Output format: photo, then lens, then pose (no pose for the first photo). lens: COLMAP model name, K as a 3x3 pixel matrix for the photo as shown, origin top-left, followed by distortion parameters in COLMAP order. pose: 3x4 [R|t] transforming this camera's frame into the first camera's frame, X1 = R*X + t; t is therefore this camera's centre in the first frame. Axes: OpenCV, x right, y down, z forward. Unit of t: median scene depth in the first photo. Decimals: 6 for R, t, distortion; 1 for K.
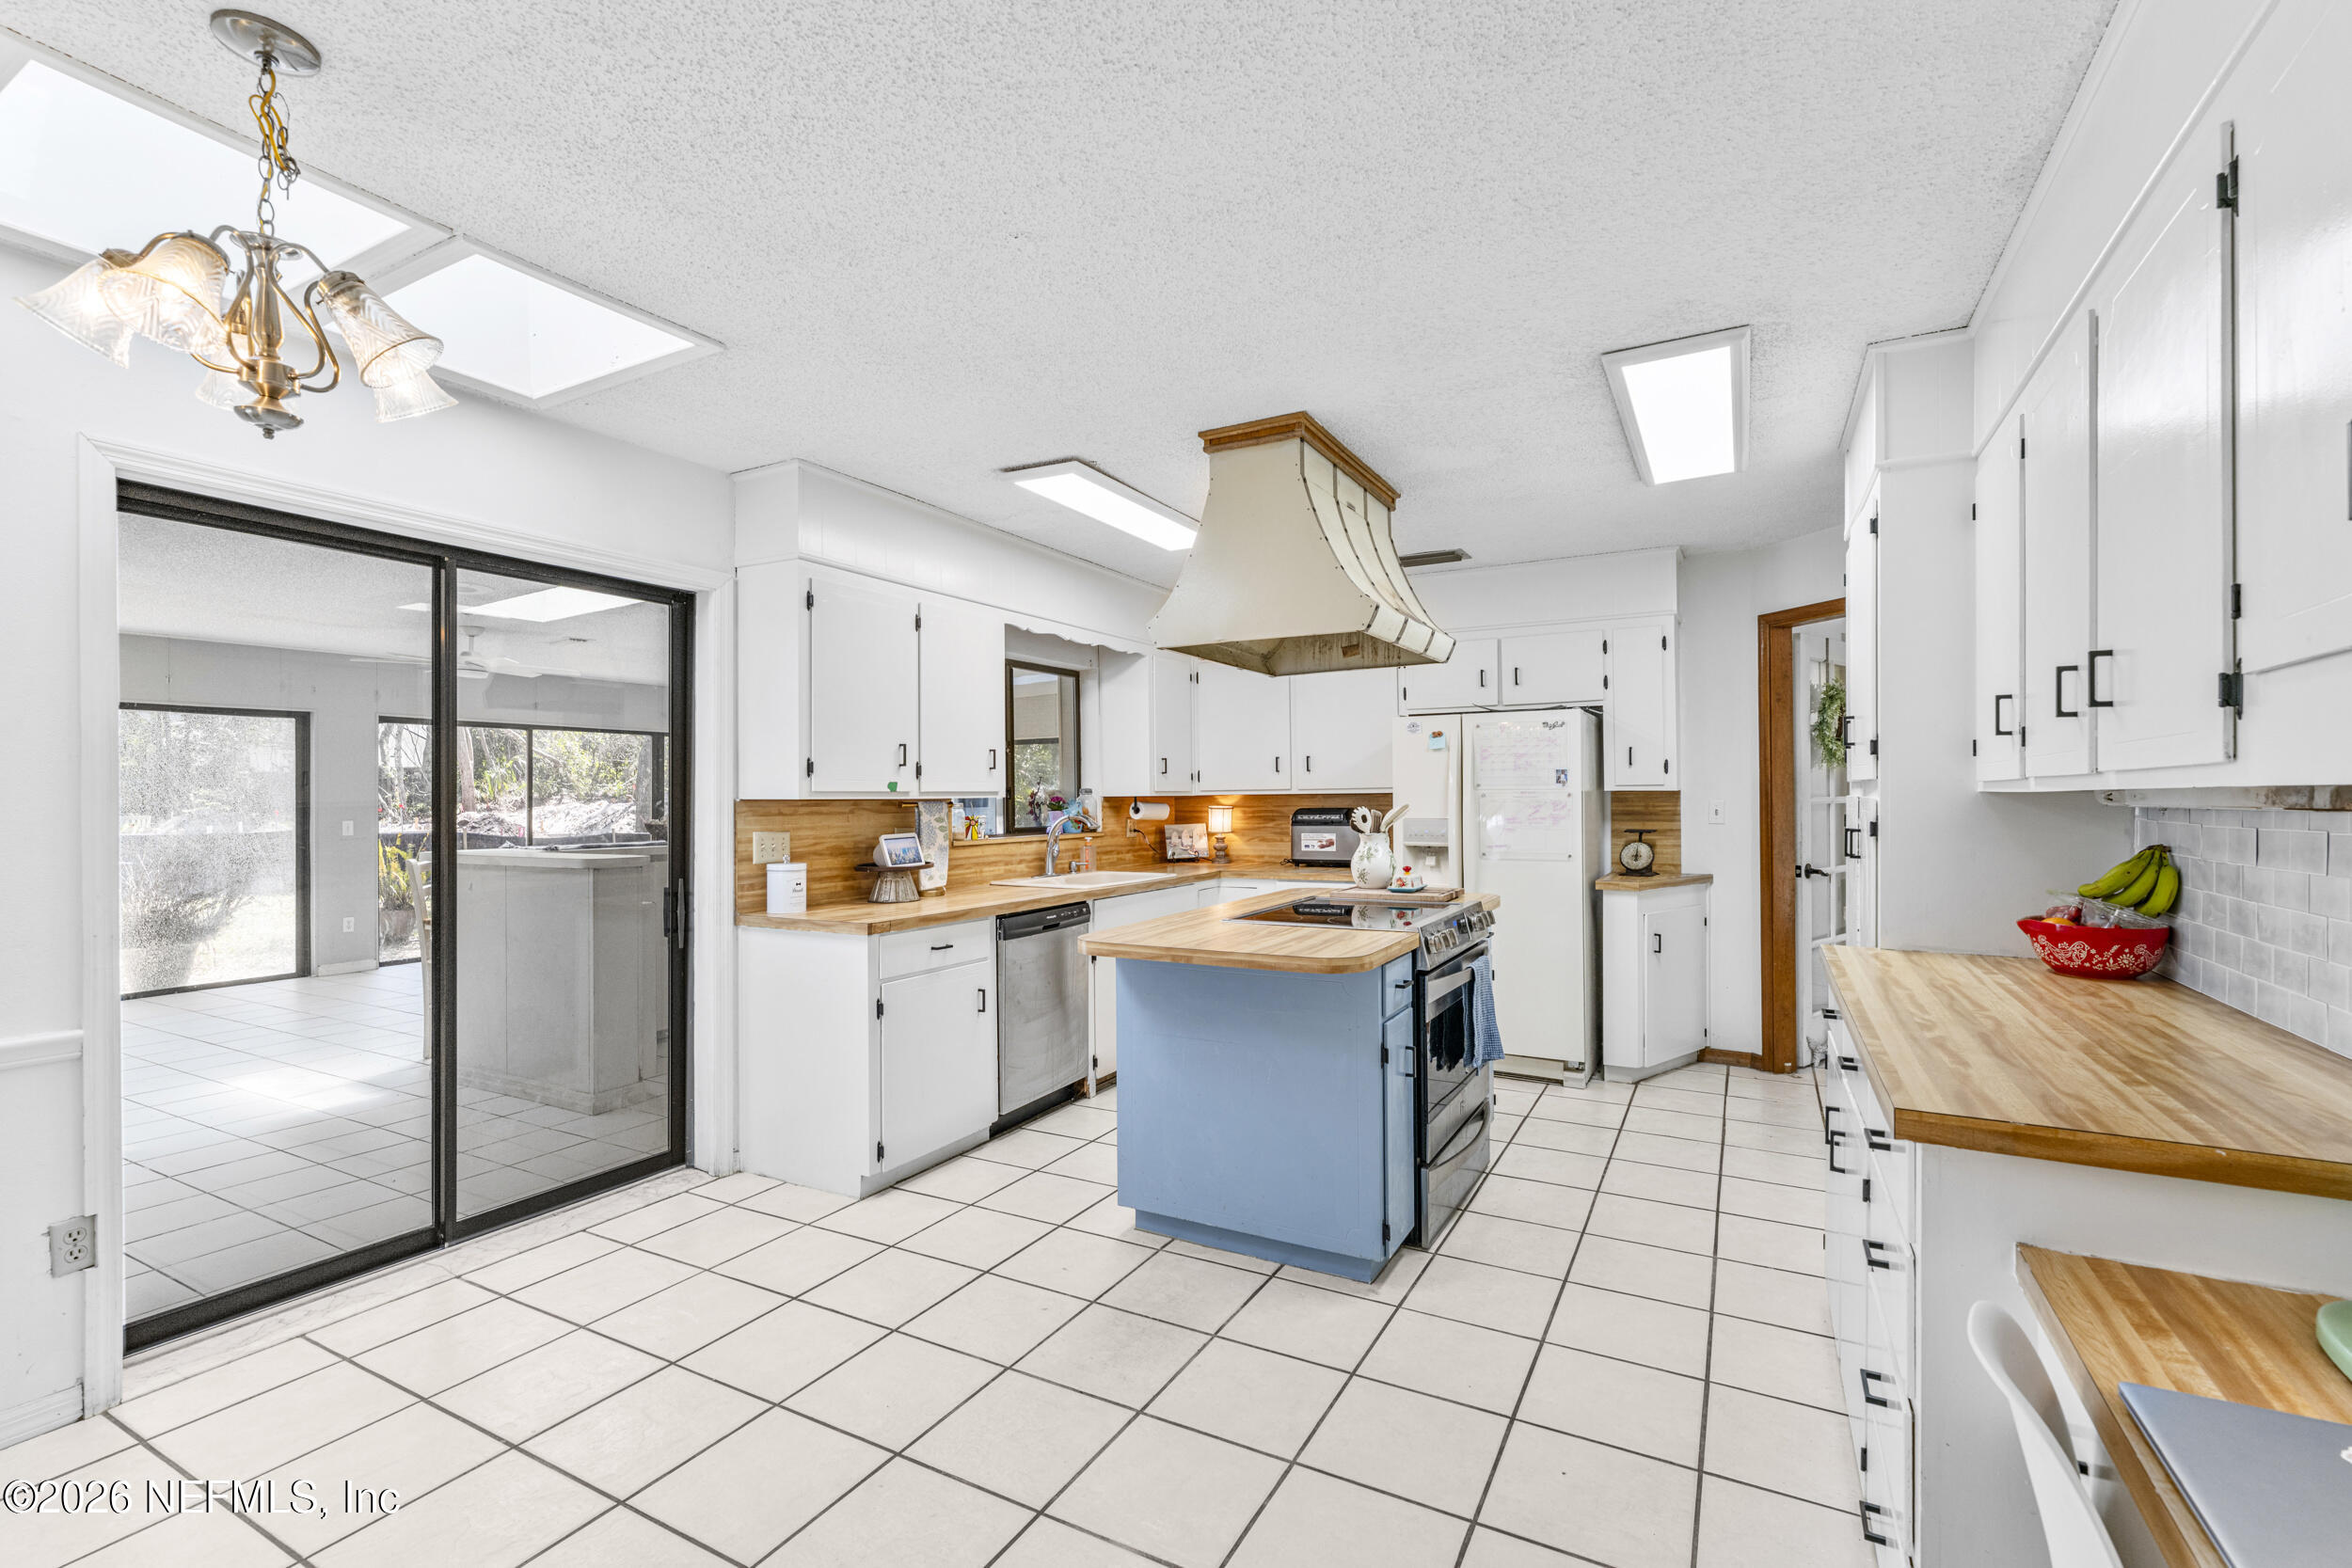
lens RADIAL K [[990.5, 0, 1172.1], [0, 990.5, 795.9], [0, 0, 1]] dist [-0.000133, -0.000021]
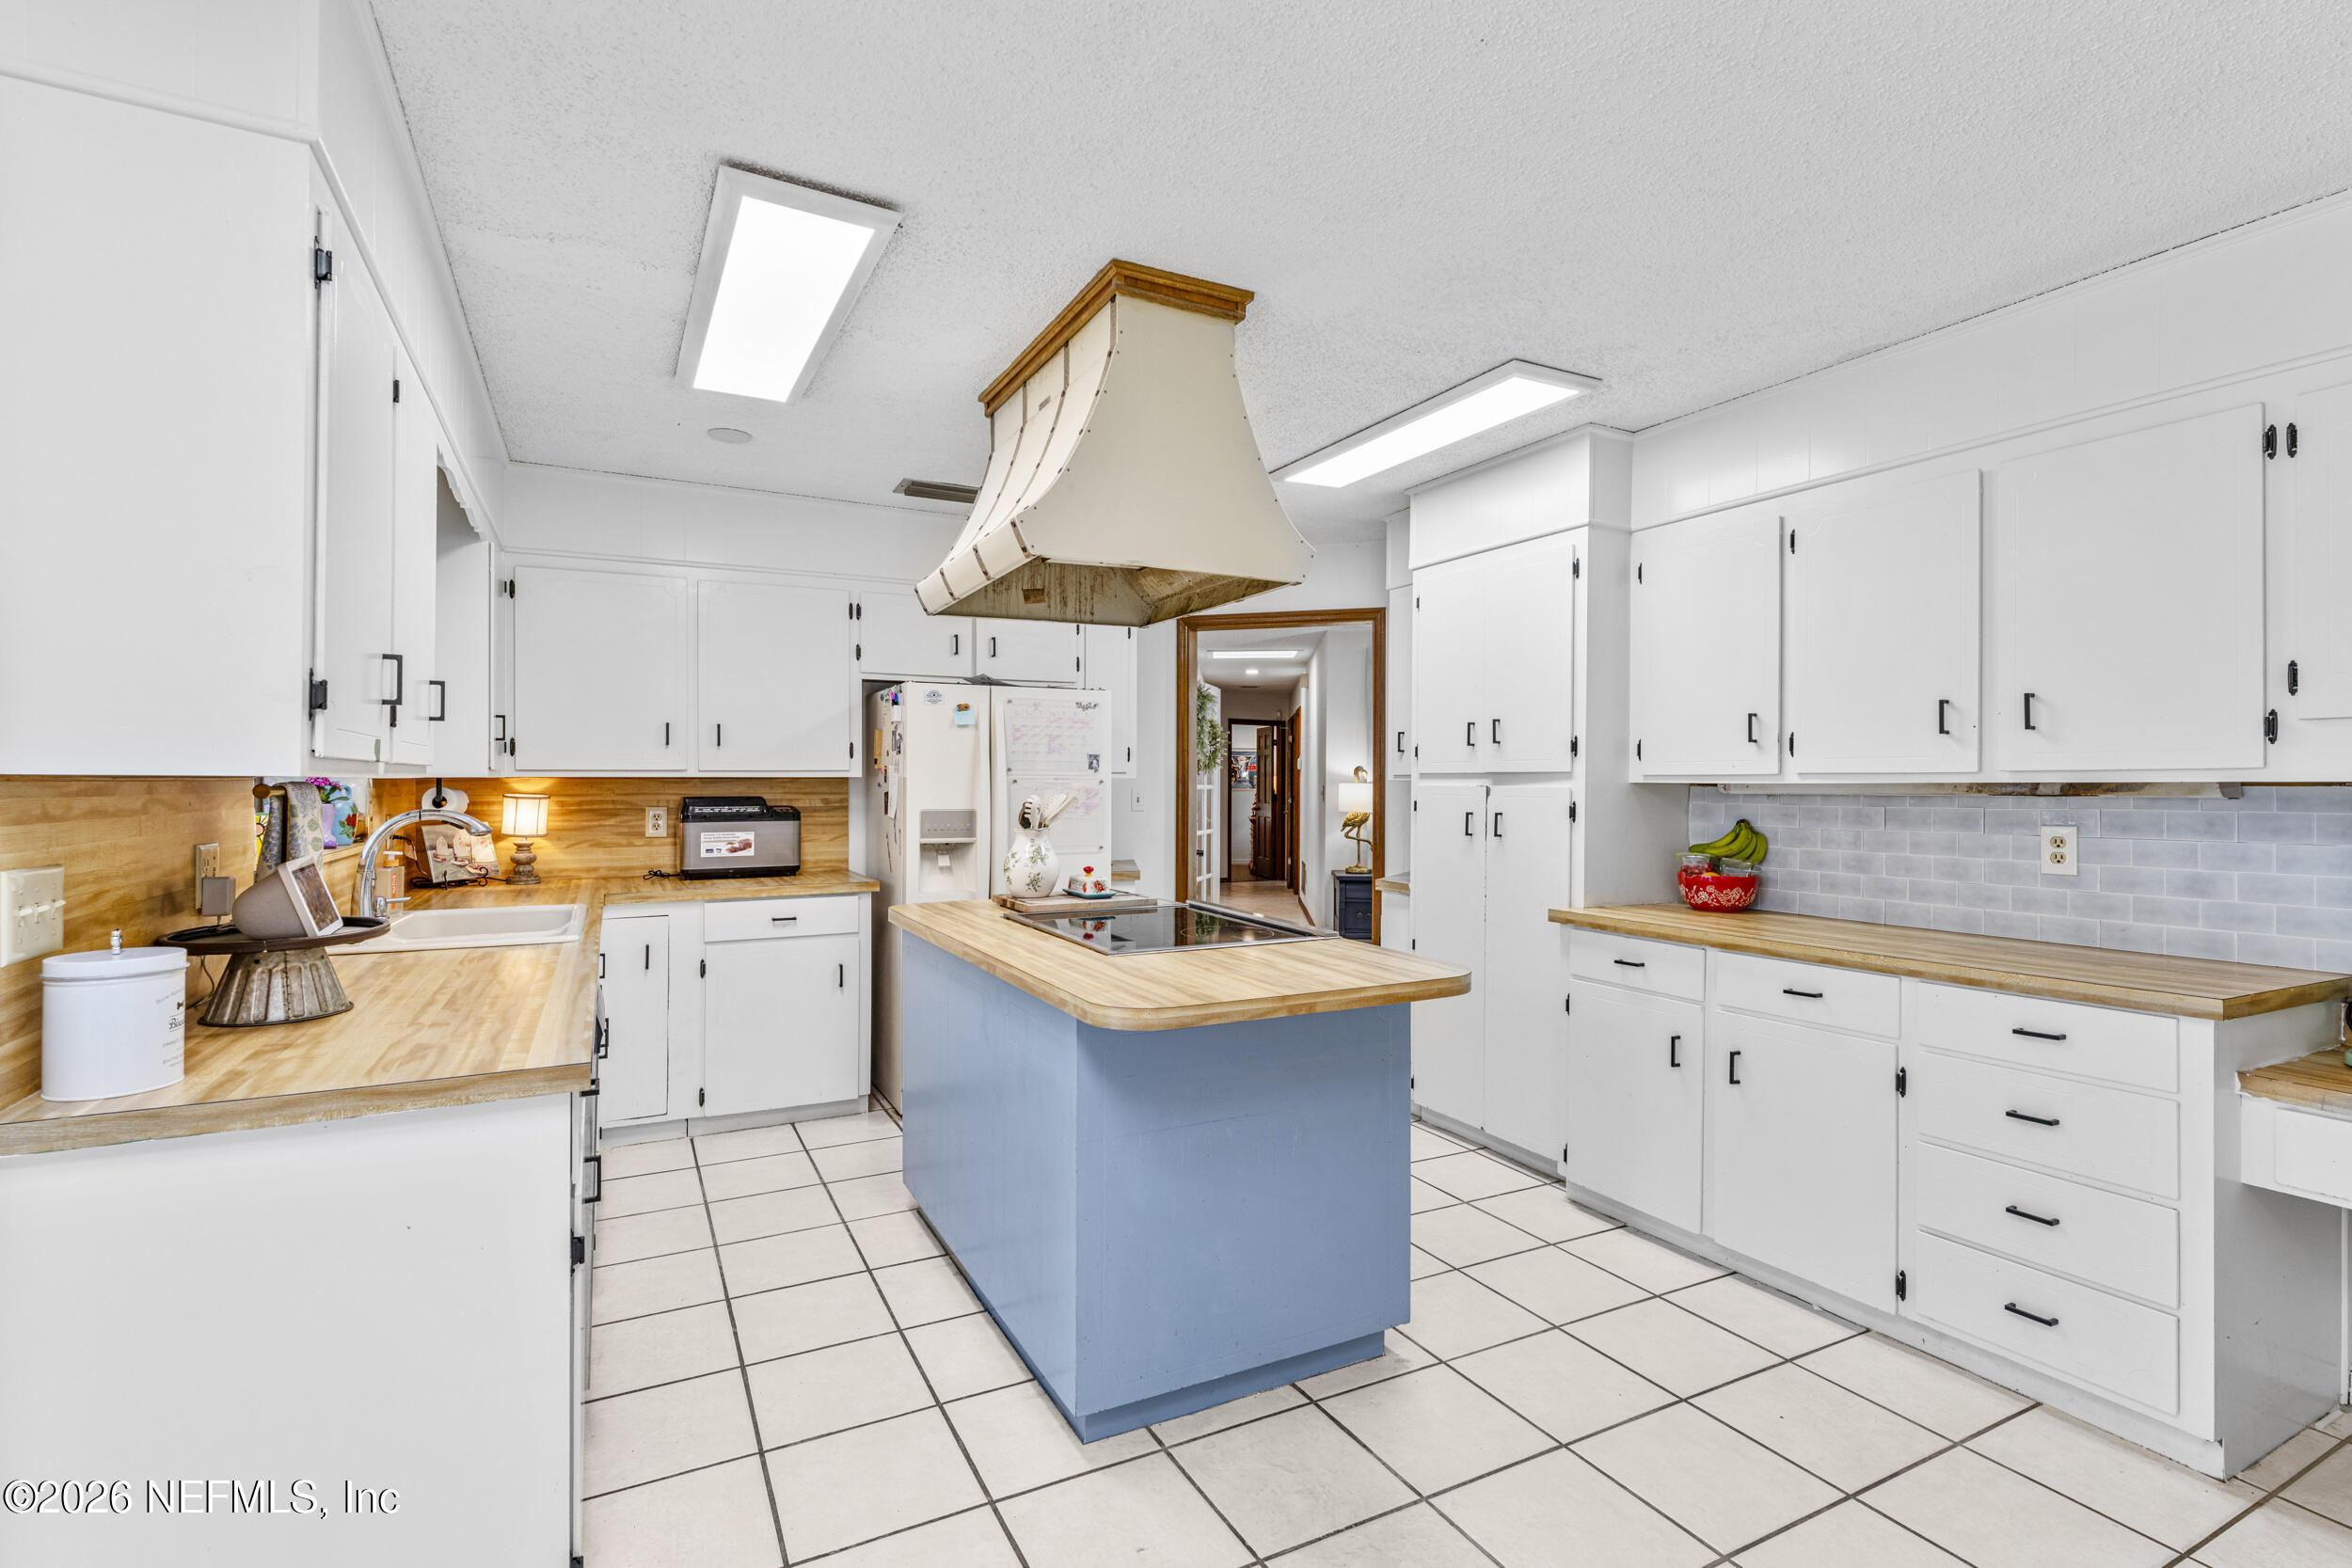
lens RADIAL K [[1073.8, 0, 1169.7], [0, 1073.8, 782.8], [0, 0, 1]] dist [0.001552, -0.000426]
pose [[0.572808, 0.007854, 0.819652, -0.362233], [-0.007715, 0.999961, -0.004190, 0.003270], [-0.819653, -0.003923, 0.572846, 0.339380]]
